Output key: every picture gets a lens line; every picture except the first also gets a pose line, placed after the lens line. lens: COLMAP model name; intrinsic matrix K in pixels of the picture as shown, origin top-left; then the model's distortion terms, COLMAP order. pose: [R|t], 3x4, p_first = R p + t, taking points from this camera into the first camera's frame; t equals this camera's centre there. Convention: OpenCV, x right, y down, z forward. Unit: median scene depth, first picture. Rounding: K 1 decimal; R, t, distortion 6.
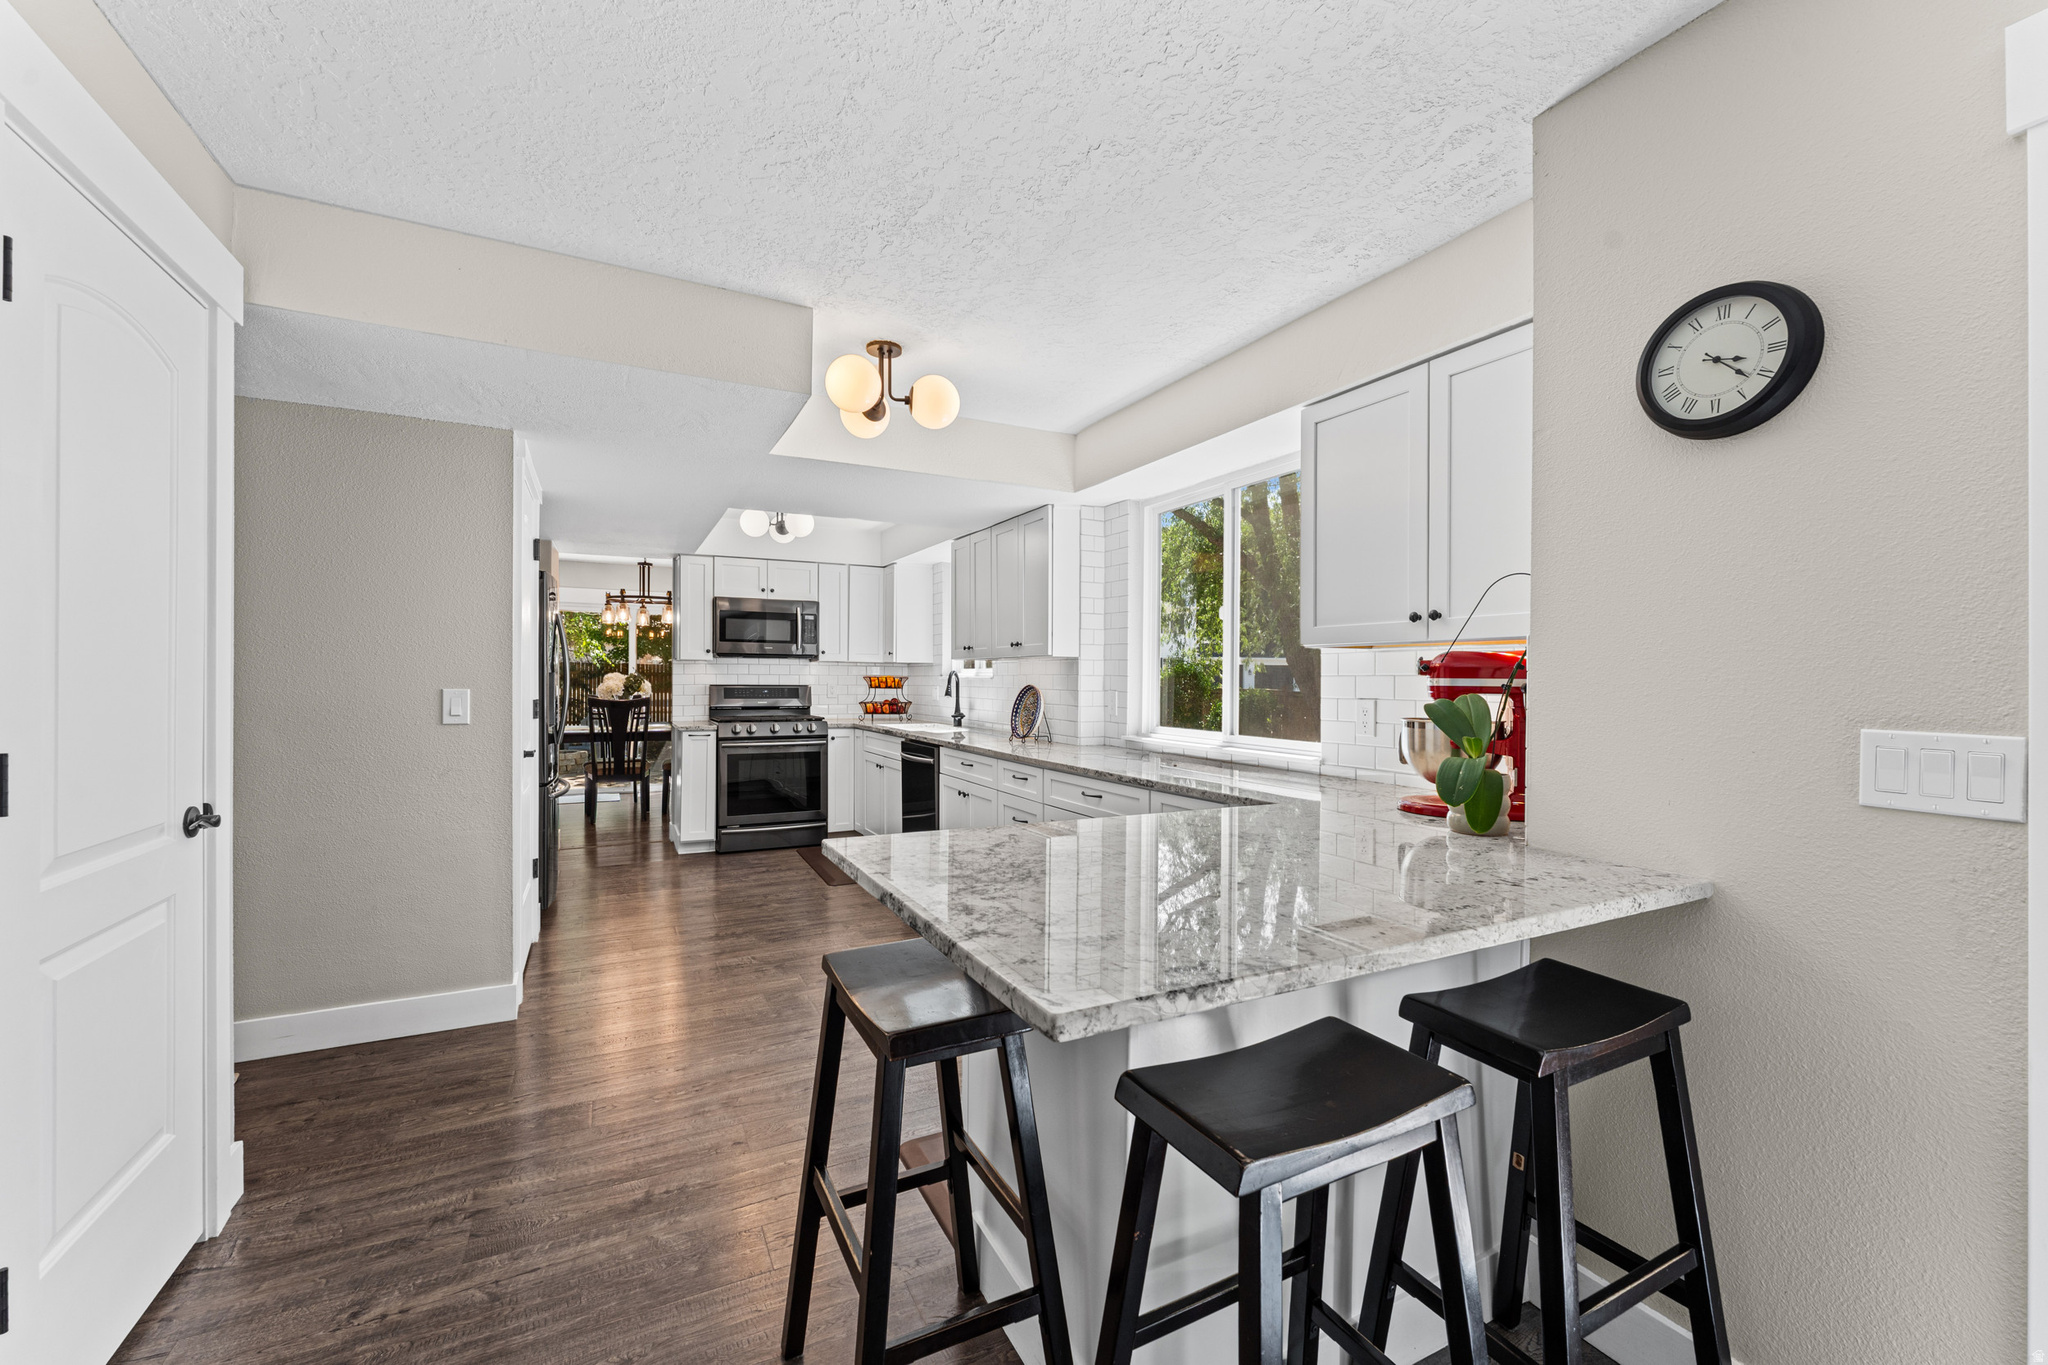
lens RADIAL K [[822.1, 0, 1009.8], [0, 822.1, 675.6], [0, 0, 1]] dist [0.001614, -0.000207]
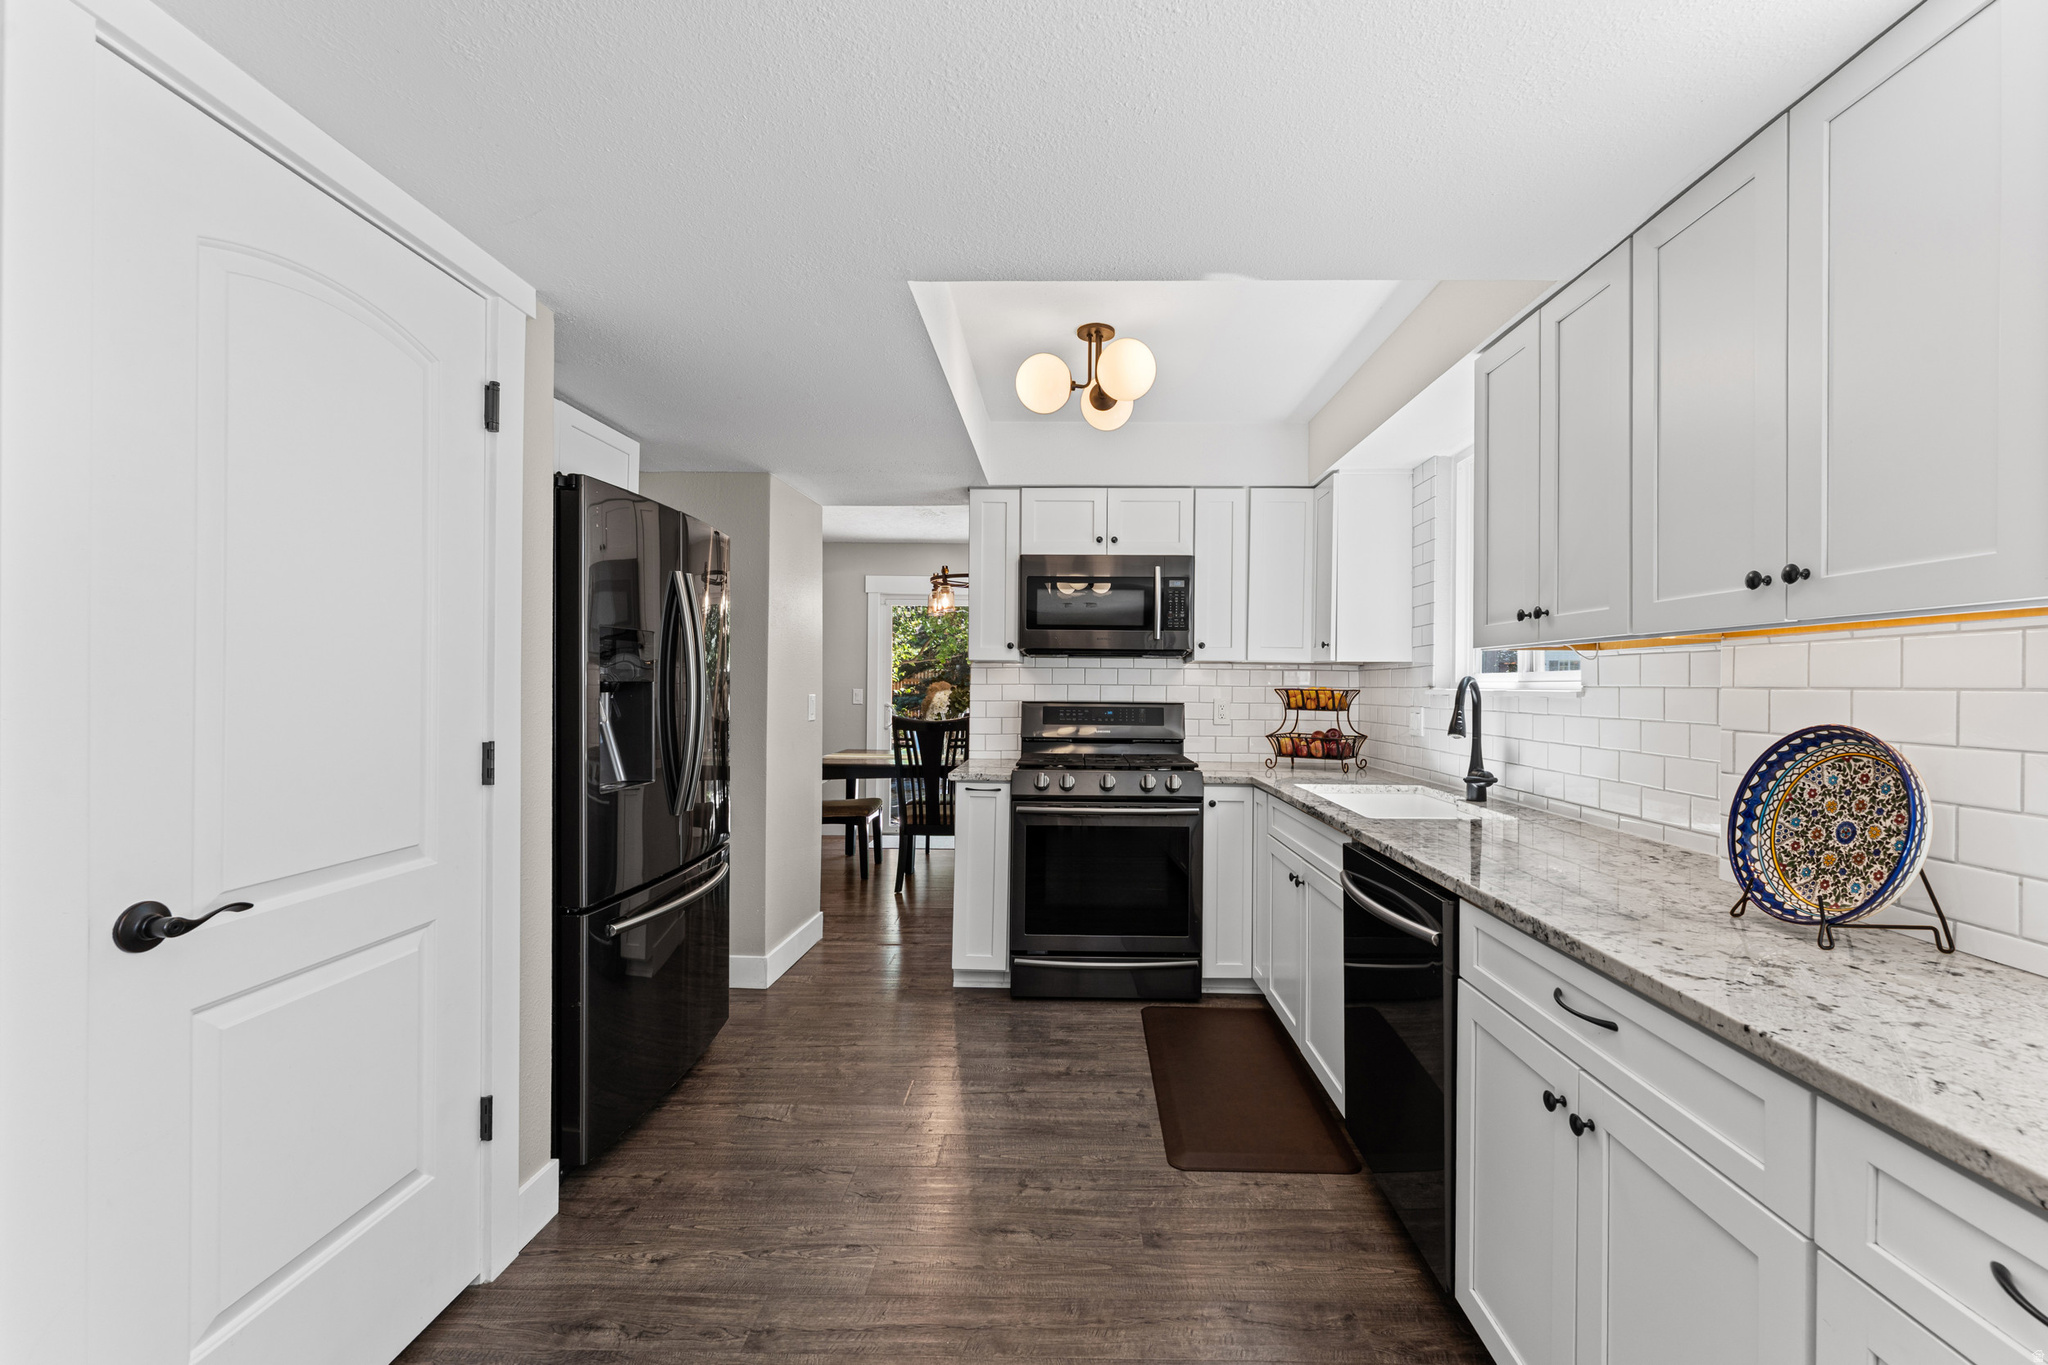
lens RADIAL K [[822.1, 0, 1077.9], [0, 822.1, 687.6], [0, 0, 1]] dist [0.001614, -0.000207]
pose [[0.898583, 0.002193, -0.438798, -0.061422], [-0.000752, 0.999994, 0.003459, -0.001453], [0.438802, -0.002778, 0.898579, 0.499759]]
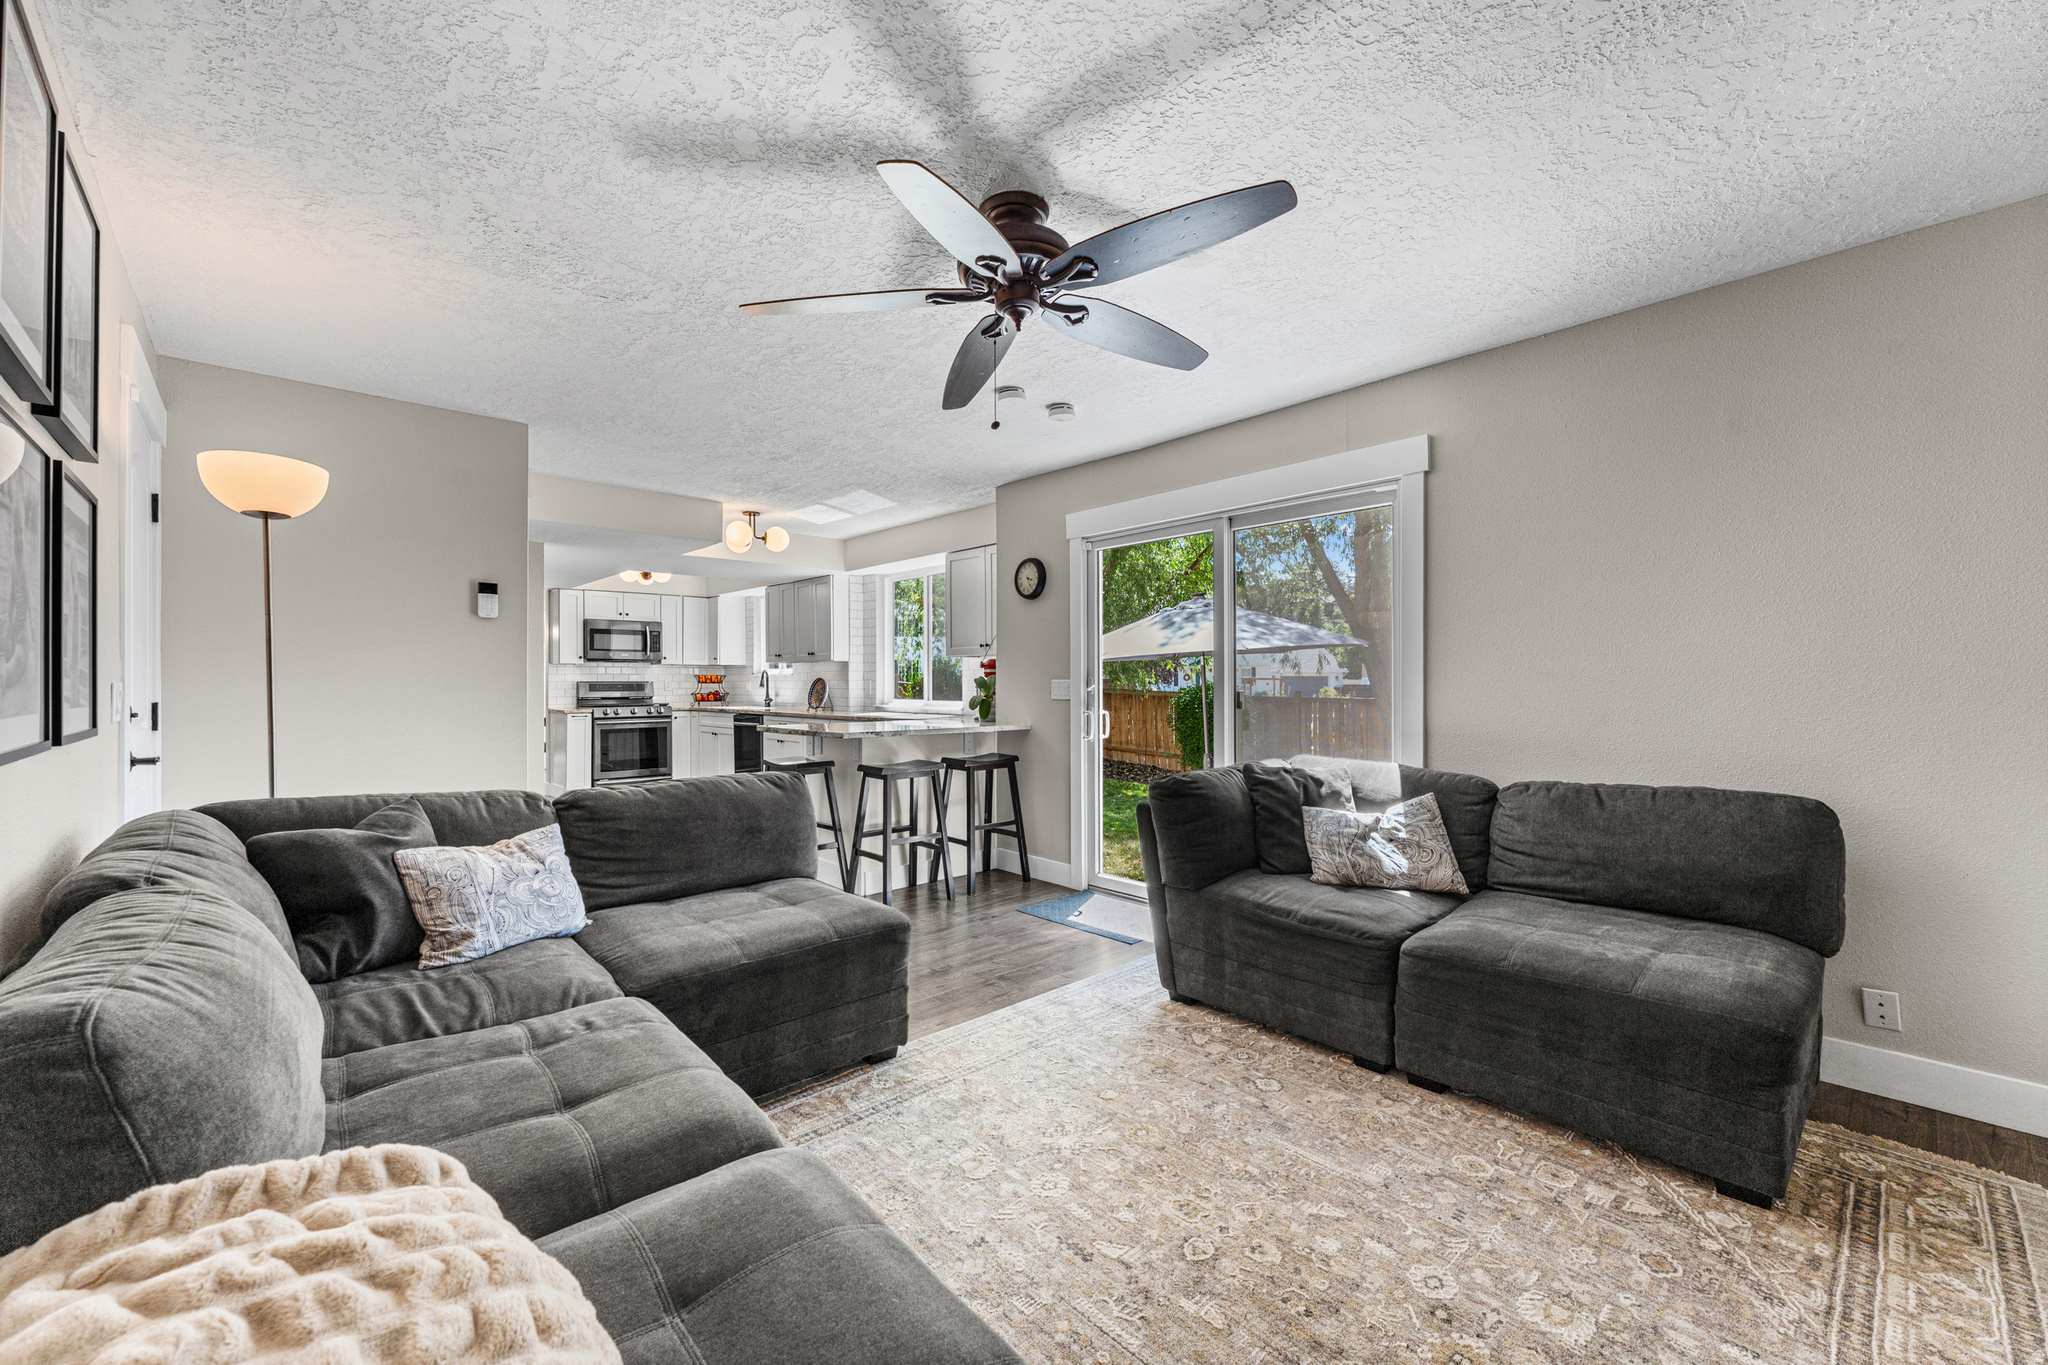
lens RADIAL K [[822.1, 0, 1024.4], [0, 822.1, 676.0], [0, 0, 1]] dist [0.001614, -0.000207]
pose [[0.957318, -0.006885, 0.288956, -0.047434], [0.008224, 0.999960, -0.003420, 0.013483], [-0.288921, 0.005651, 0.957336, -0.585152]]
